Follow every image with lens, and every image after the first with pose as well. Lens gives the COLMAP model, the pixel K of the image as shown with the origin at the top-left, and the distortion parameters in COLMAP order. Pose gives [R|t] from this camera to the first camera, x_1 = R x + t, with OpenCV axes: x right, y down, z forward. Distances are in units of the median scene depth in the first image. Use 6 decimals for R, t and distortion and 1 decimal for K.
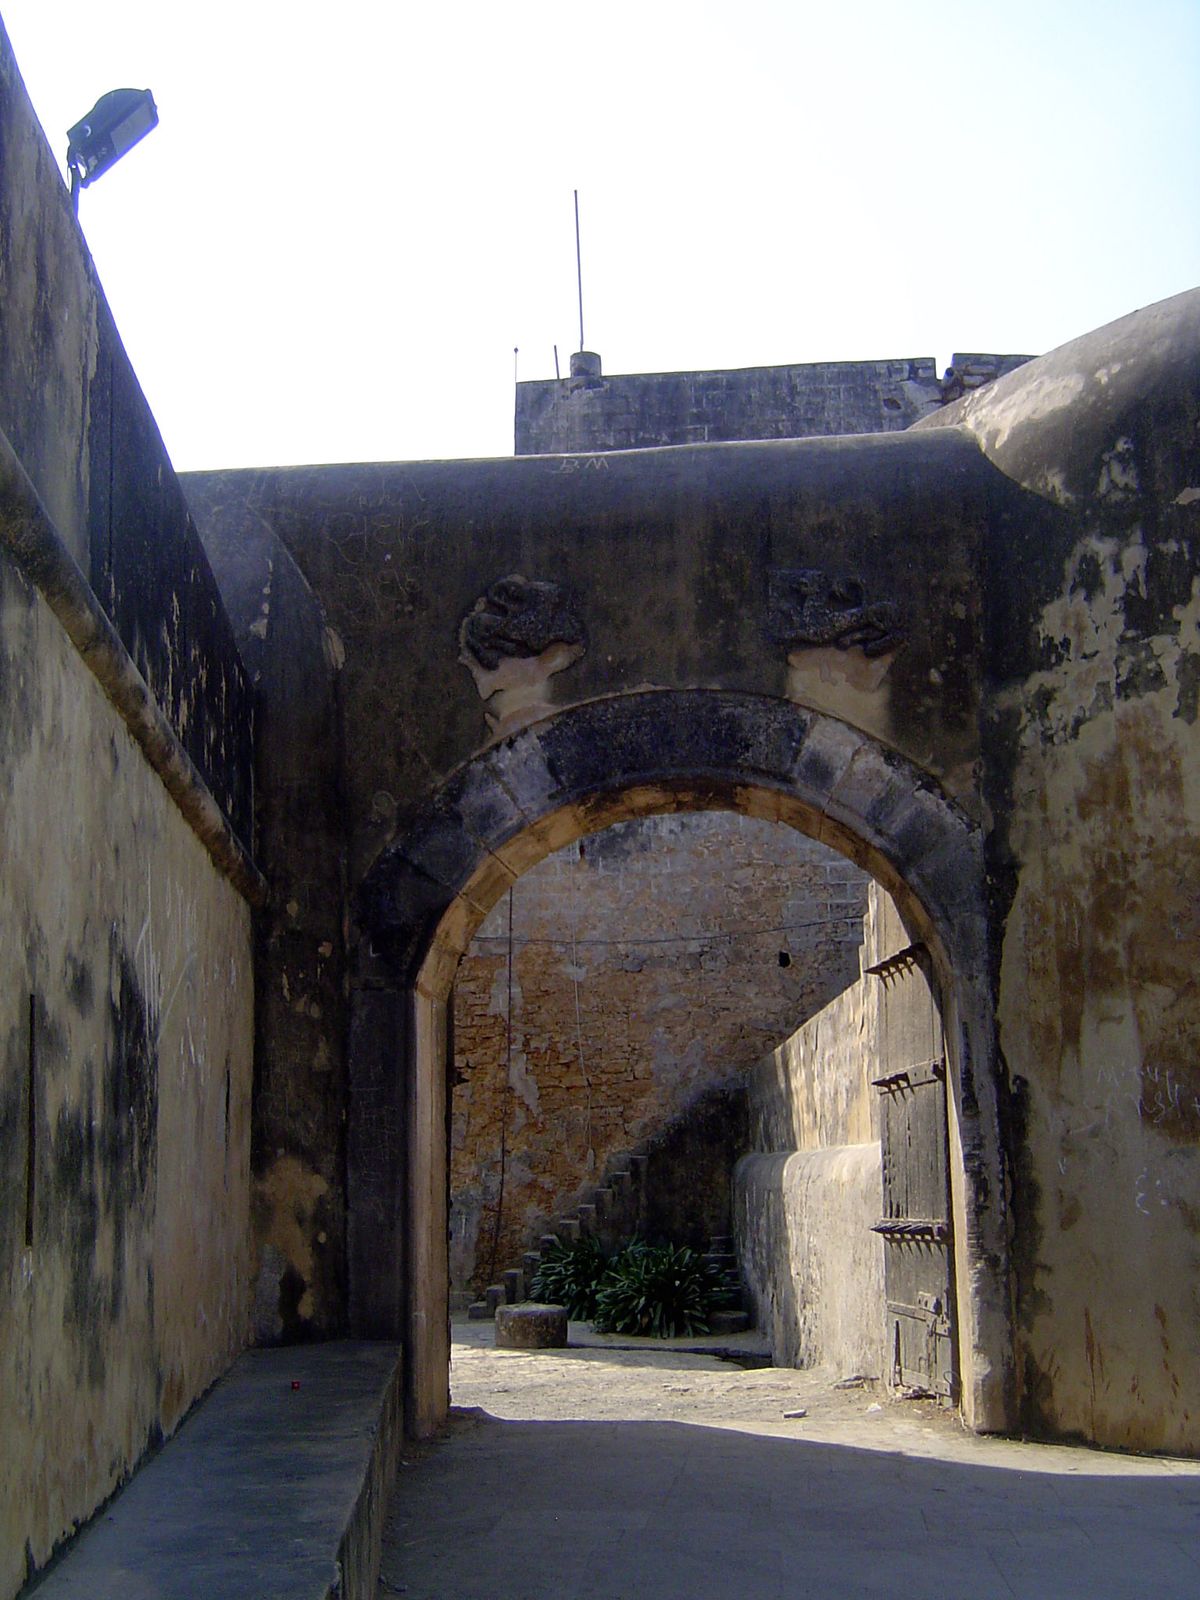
lens RADIAL K [[1822.1, 0, 600.7], [0, 1822.1, 788.2], [0, 0, 1]] dist [-0.136212, 0.000000]
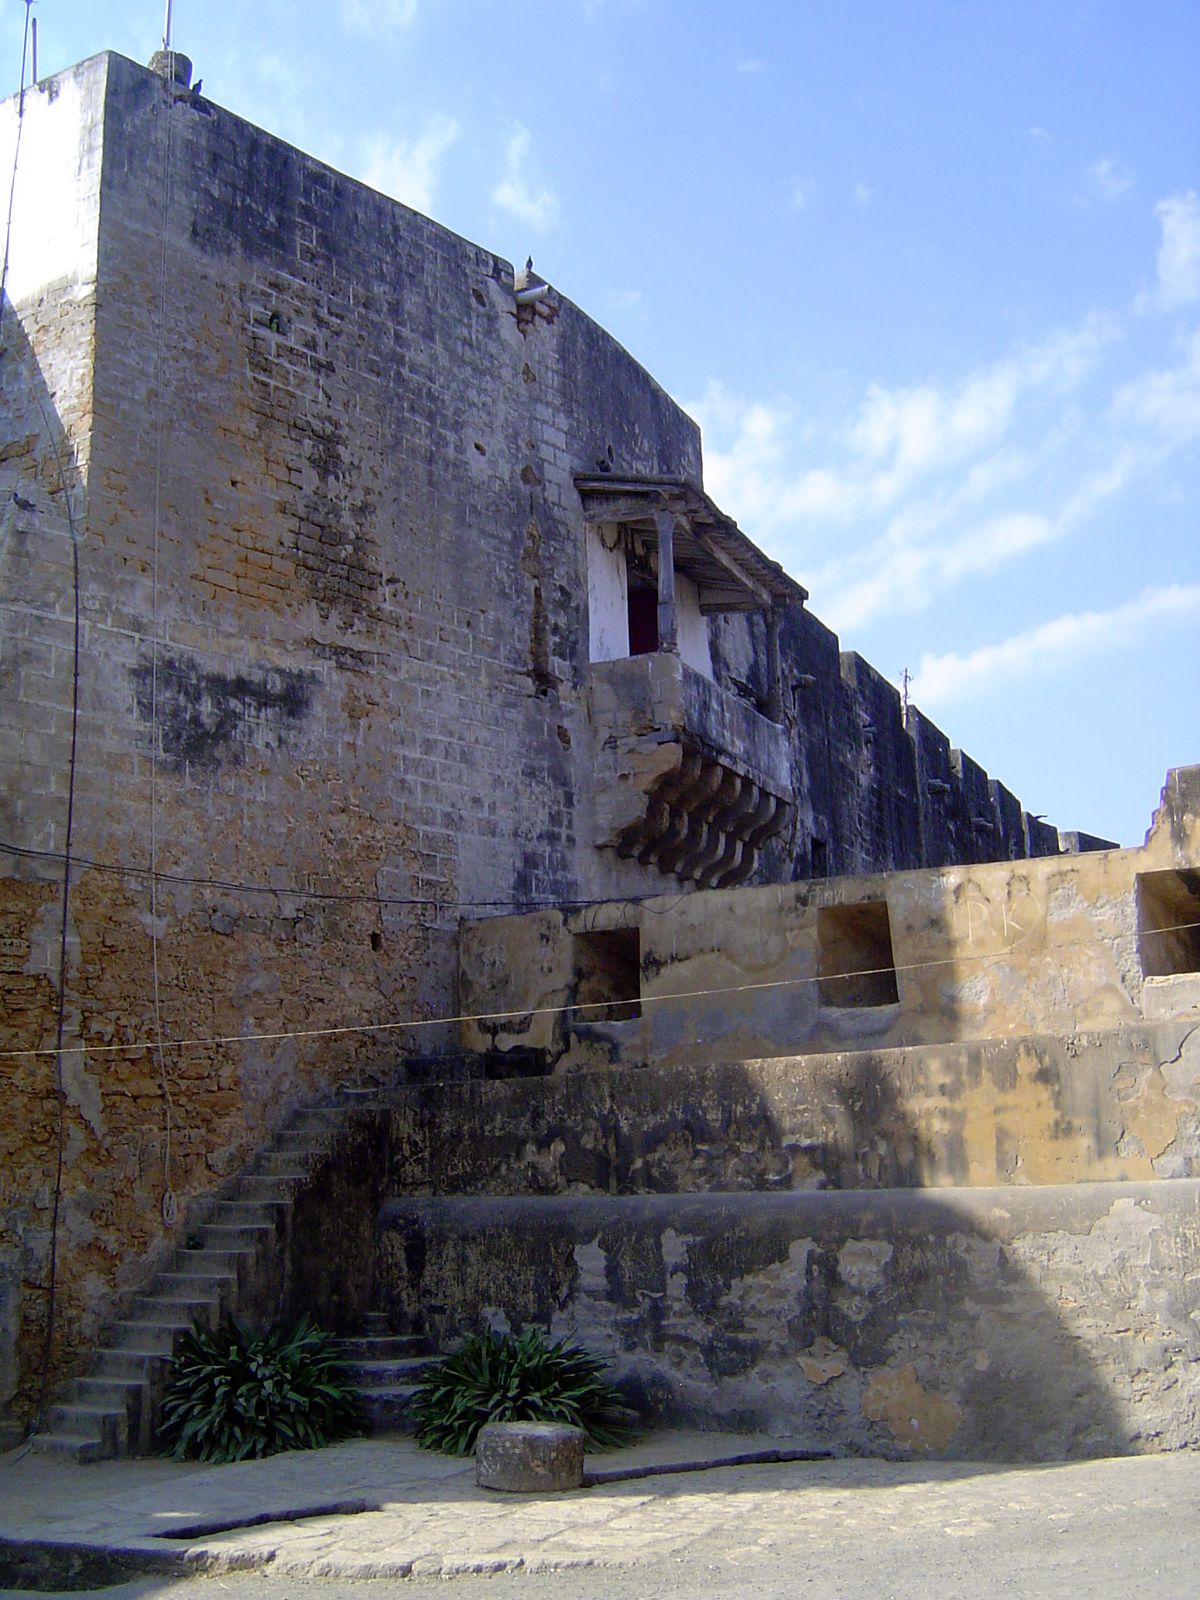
lens RADIAL K [[1822.1, 0, 597.5], [0, 1822.1, 806.0], [0, 0, 1]] dist [-0.136212, 0.000000]
pose [[0.539542, 0.176521, 0.823246, -0.481082], [-0.155415, 0.981854, -0.108673, 0.106178], [-0.827490, -0.069311, 0.557186, 0.504155]]
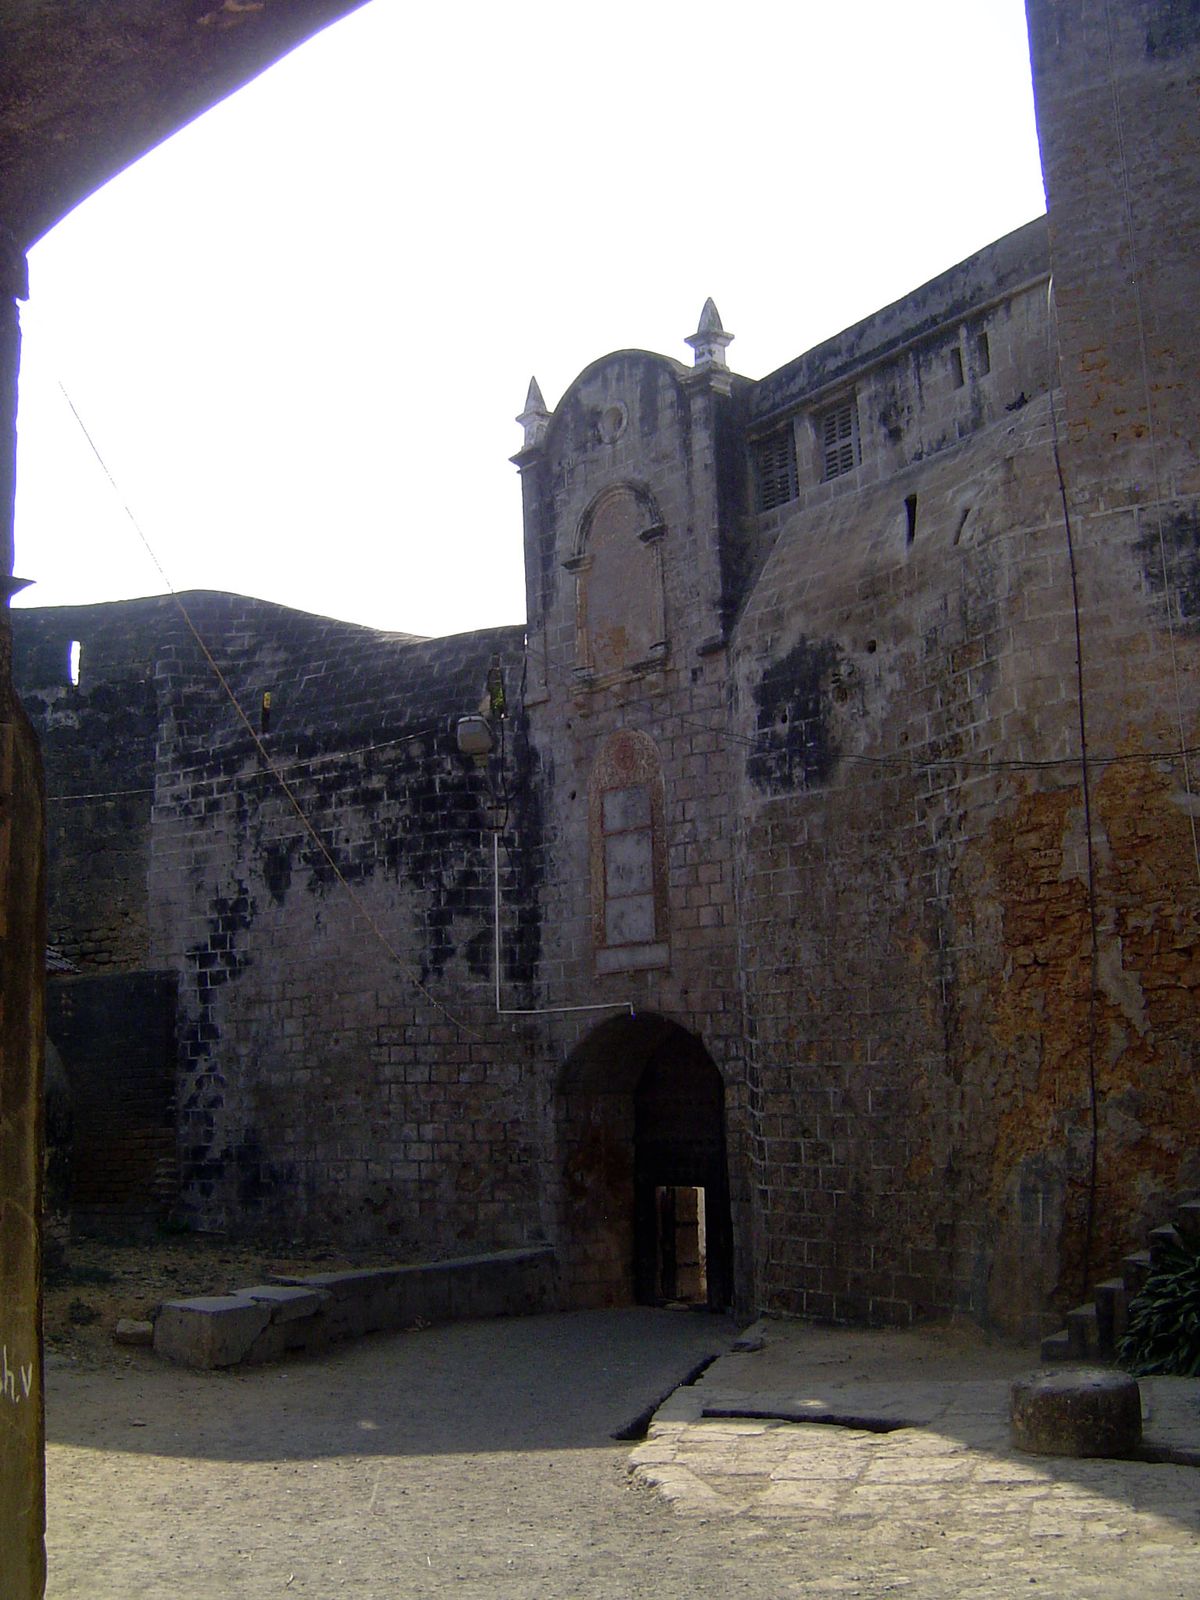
lens RADIAL K [[1822.1, 0, 594.1], [0, 1822.1, 813.4], [0, 0, 1]] dist [-0.136212, 0.000000]
pose [[0.906929, -0.083634, -0.412899, 0.054716], [0.103961, 0.994216, 0.026969, 0.067663], [0.408256, -0.067384, 0.910377, 0.359900]]
